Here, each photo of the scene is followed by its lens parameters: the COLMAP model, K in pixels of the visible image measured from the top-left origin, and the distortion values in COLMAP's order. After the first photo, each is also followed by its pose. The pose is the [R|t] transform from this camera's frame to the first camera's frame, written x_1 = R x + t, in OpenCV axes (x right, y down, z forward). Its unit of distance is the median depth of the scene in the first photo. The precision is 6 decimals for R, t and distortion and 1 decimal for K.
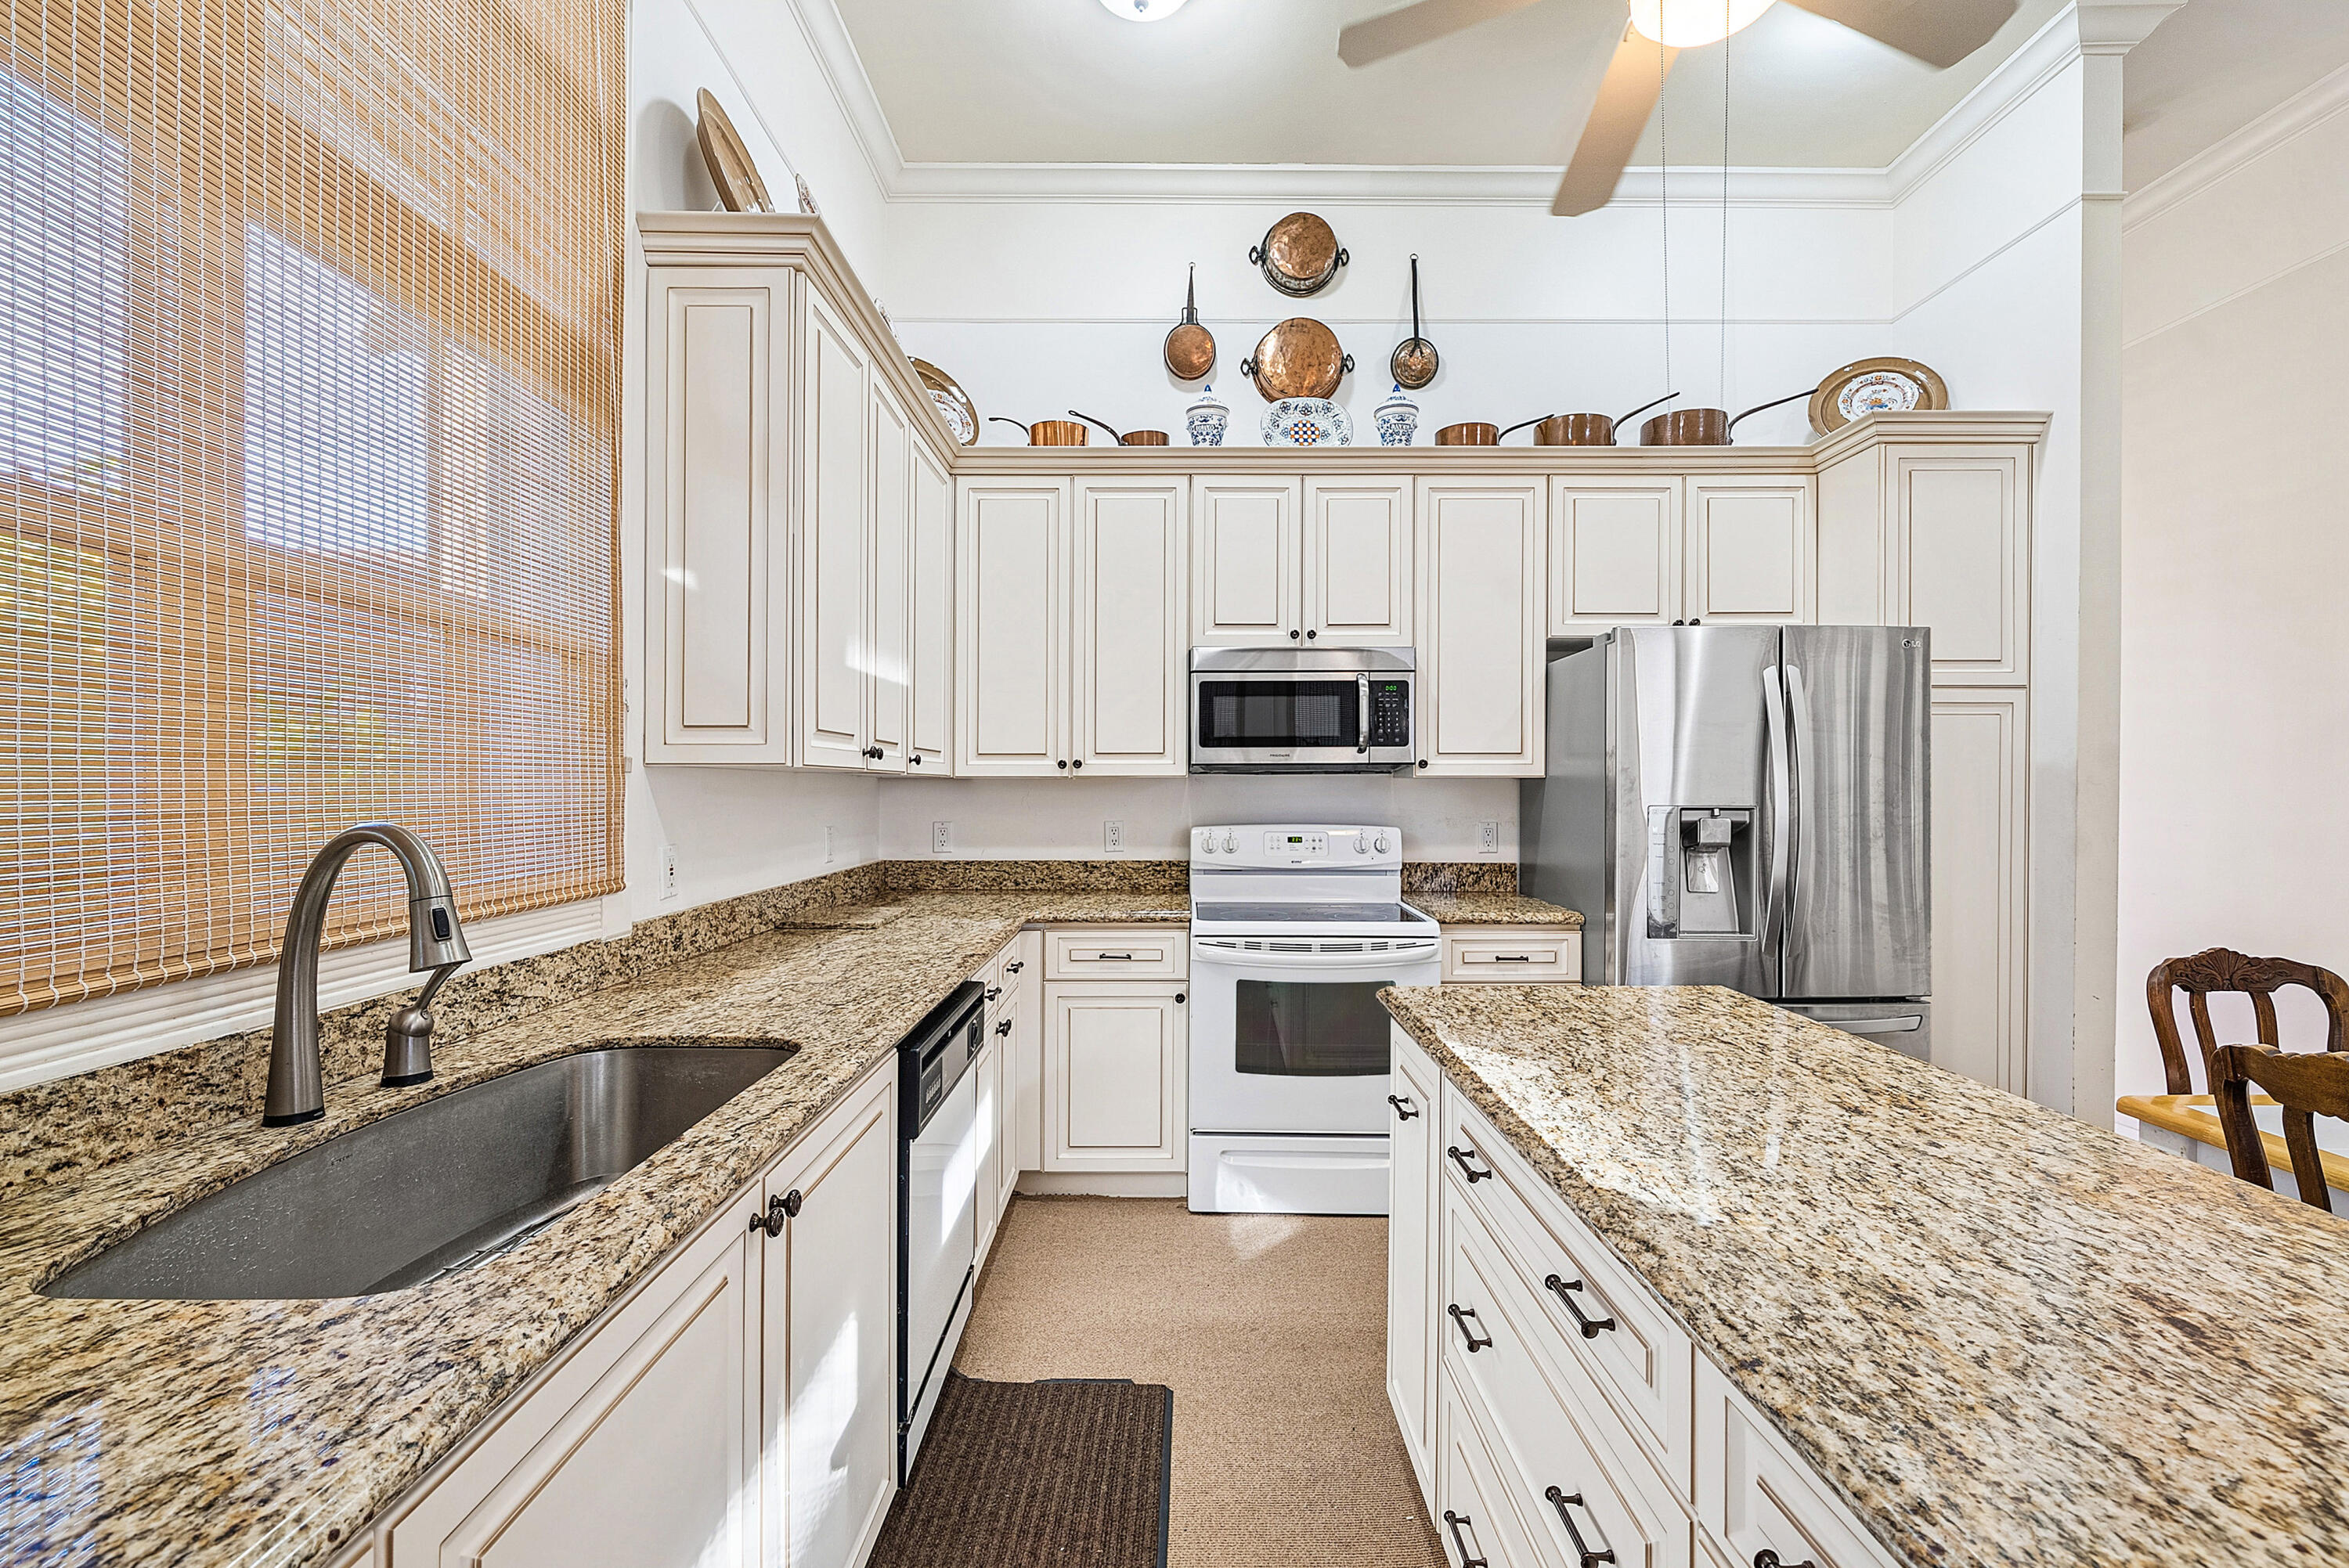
lens RADIAL K [[943.5, 0, 1173.0], [0, 943.5, 787.0], [0, 0, 1]] dist [-0.000172, -0.000007]
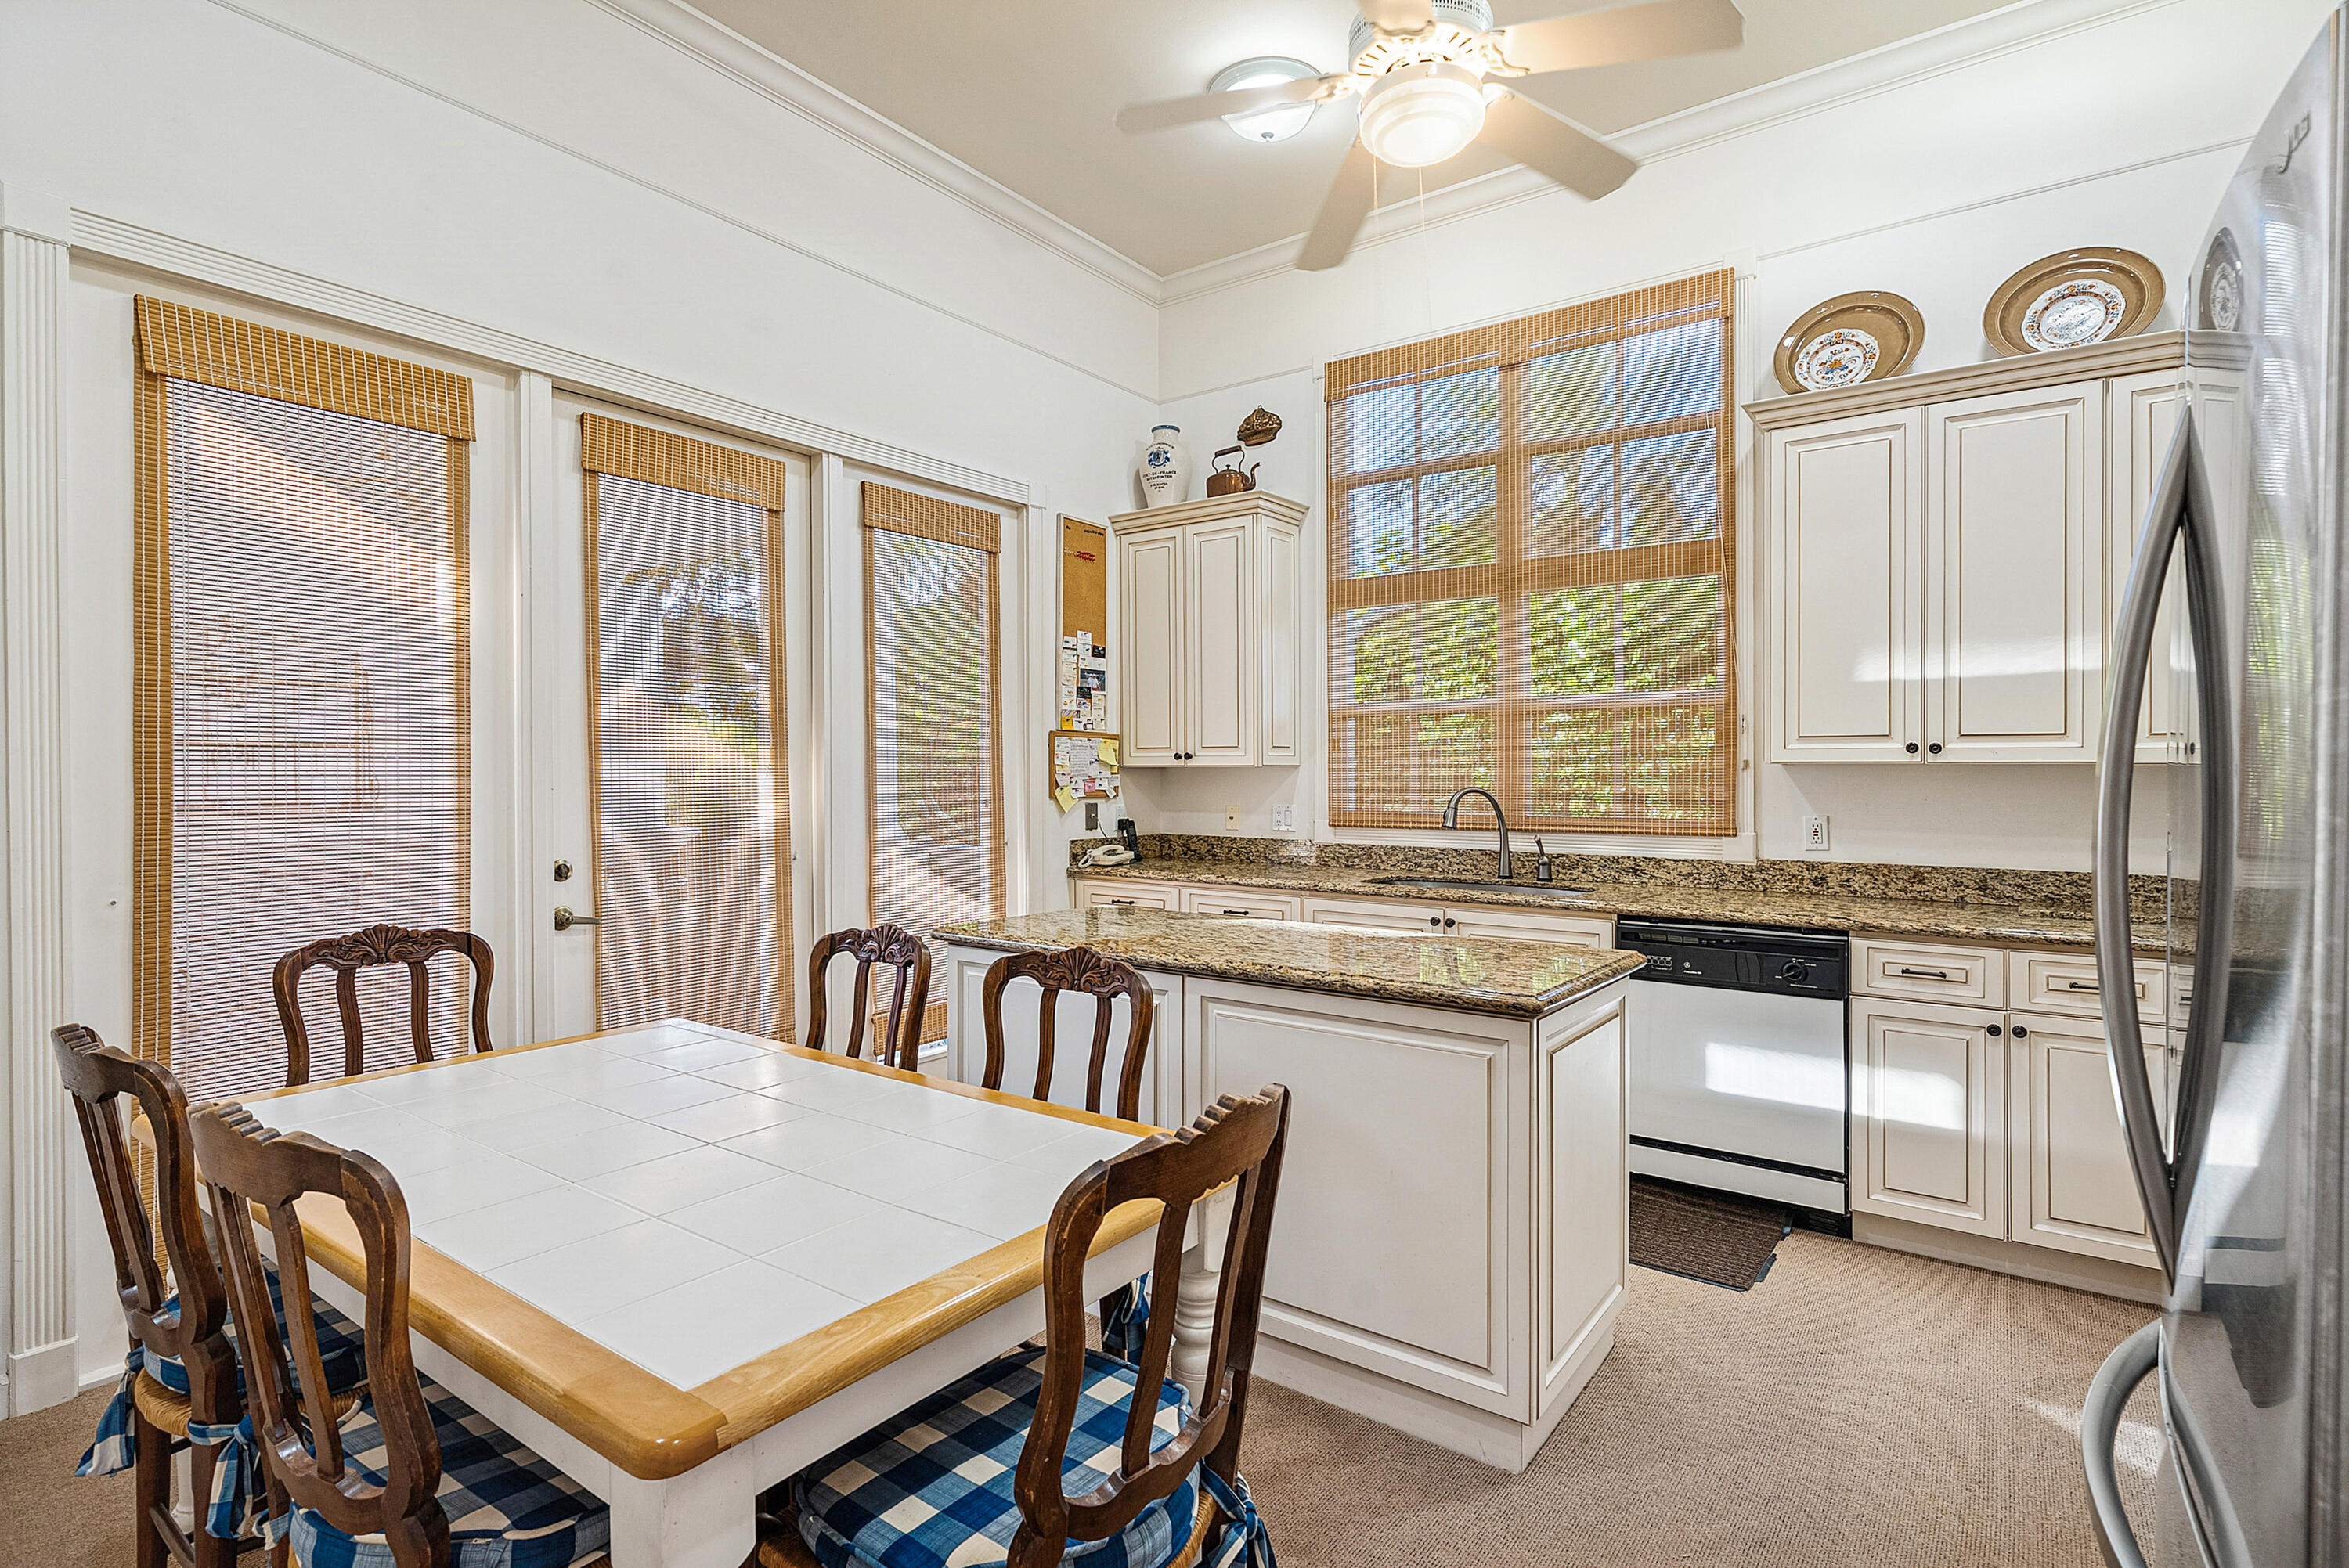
lens RADIAL K [[1112.7, 0, 1176.7], [0, 1112.7, 786.1], [0, 0, 1]] dist [0.000632, -0.000100]
pose [[-0.600754, 0.000202, -0.799434, 1.610847], [-0.001422, 0.999998, 0.001321, 0.017551], [0.799433, 0.001930, -0.600752, 1.373716]]
